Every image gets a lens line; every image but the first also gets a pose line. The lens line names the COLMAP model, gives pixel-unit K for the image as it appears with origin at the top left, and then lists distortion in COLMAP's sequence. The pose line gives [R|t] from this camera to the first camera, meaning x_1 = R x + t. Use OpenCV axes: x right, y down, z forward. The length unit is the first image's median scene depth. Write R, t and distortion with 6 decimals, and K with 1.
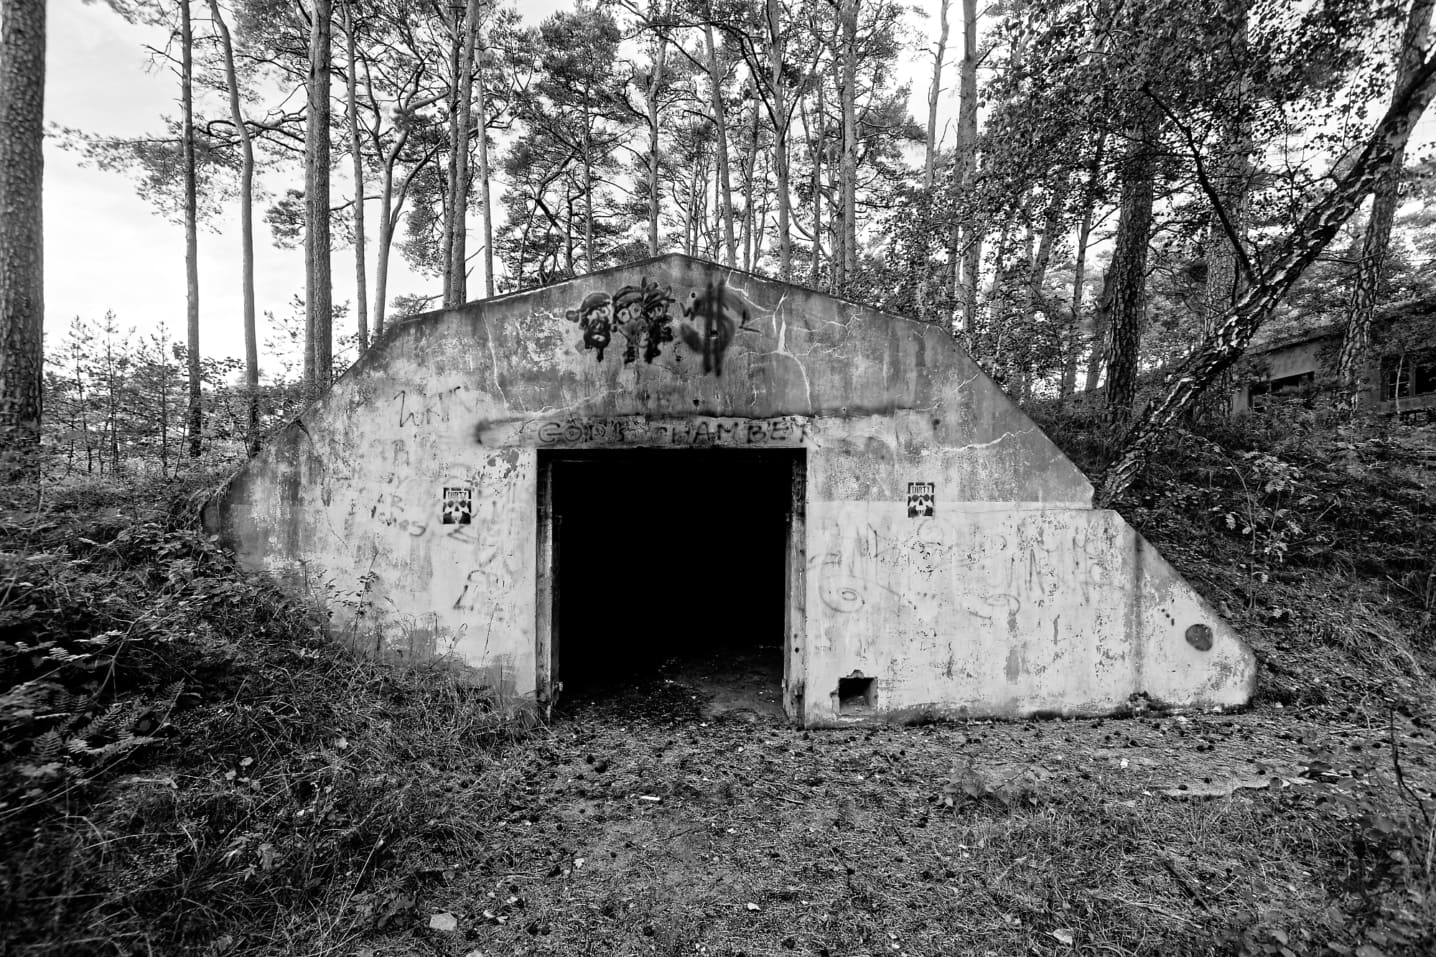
lens RADIAL K [[622.3, 0, 717.5], [0, 622.3, 480.6], [0, 0, 1]] dist [0.000866, 0.000187]
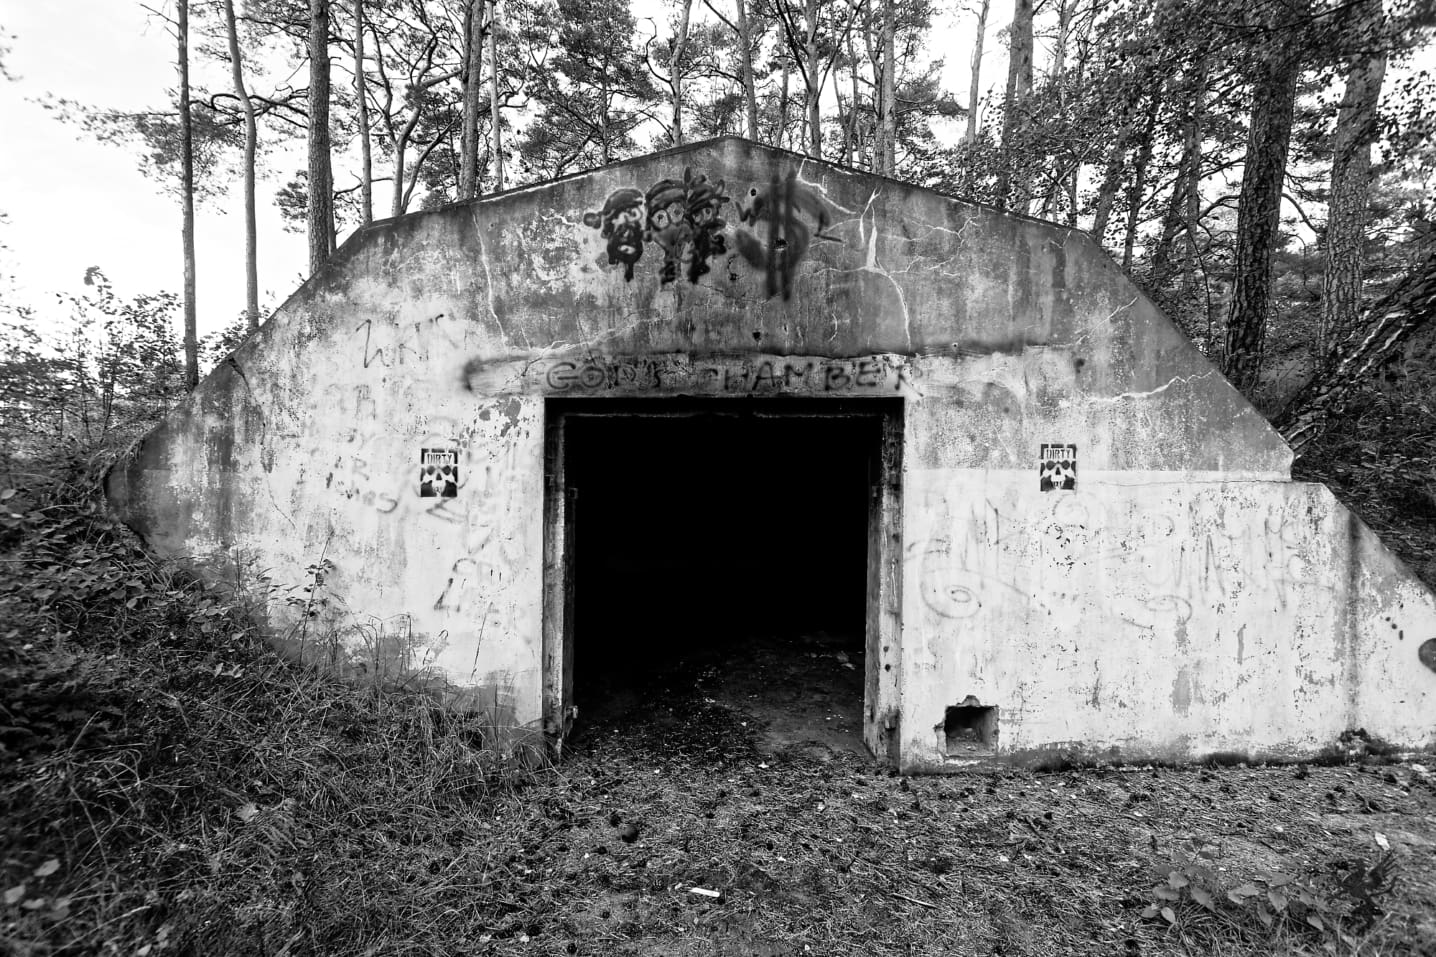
lens RADIAL K [[622.3, 0, 718.8], [0, 622.3, 478.1], [0, 0, 1]] dist [0.000866, 0.000187]
pose [[0.999751, 0.003477, -0.022030, -0.061714], [-0.003493, 0.999994, -0.000682, 0.045390], [0.022027, 0.000759, 0.999757, 0.248754]]
